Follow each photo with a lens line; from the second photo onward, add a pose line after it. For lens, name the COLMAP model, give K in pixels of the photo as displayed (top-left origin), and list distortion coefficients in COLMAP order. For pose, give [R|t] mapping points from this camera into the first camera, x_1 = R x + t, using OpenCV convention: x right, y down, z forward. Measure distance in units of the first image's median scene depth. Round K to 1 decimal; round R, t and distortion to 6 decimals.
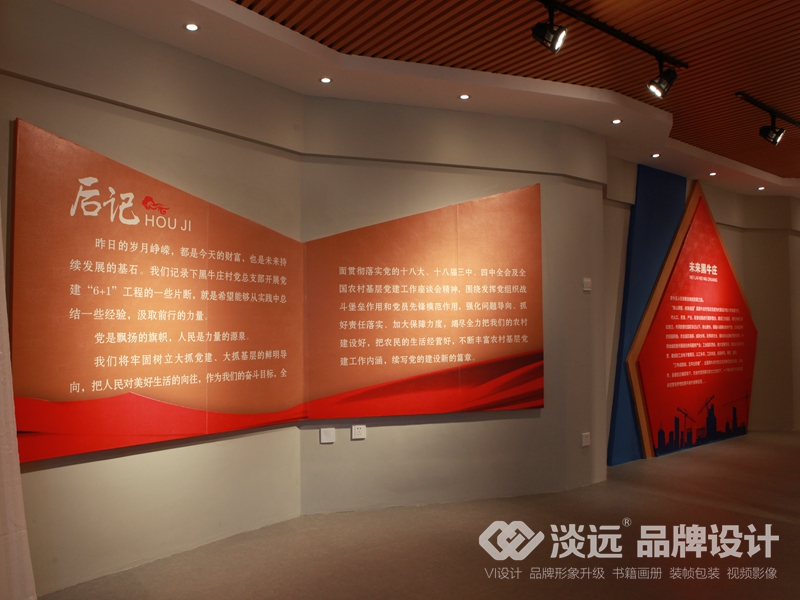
lens RADIAL K [[613.2, 0, 400.2], [0, 613.2, 298.4], [0, 0, 1]] dist [-0.082834, 0.055685]
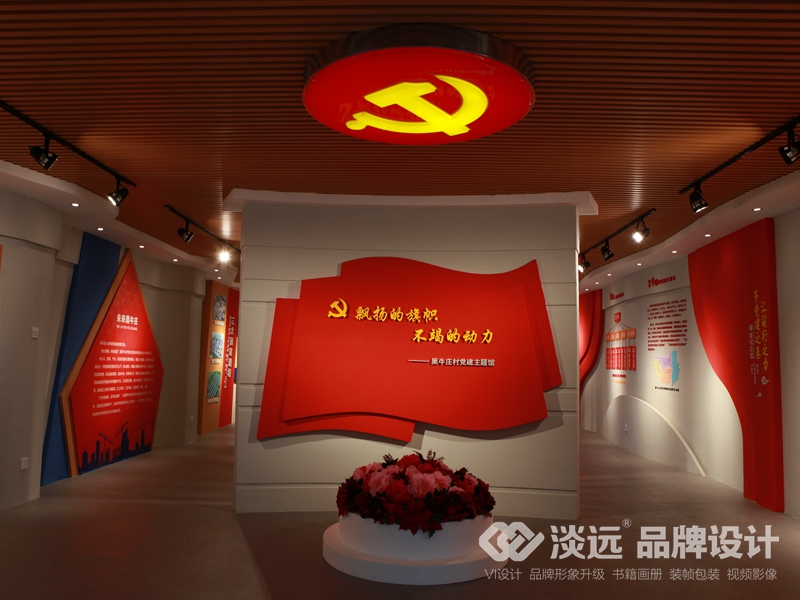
lens RADIAL K [[613.2, 0, 397.9], [0, 613.2, 302.1], [0, 0, 1]] dist [-0.082834, 0.055685]
pose [[0.616004, 0.085770, 0.783060, -0.143391], [-0.053086, 0.996315, -0.067367, -0.032523], [-0.785952, -0.000071, 0.618287, -0.227583]]
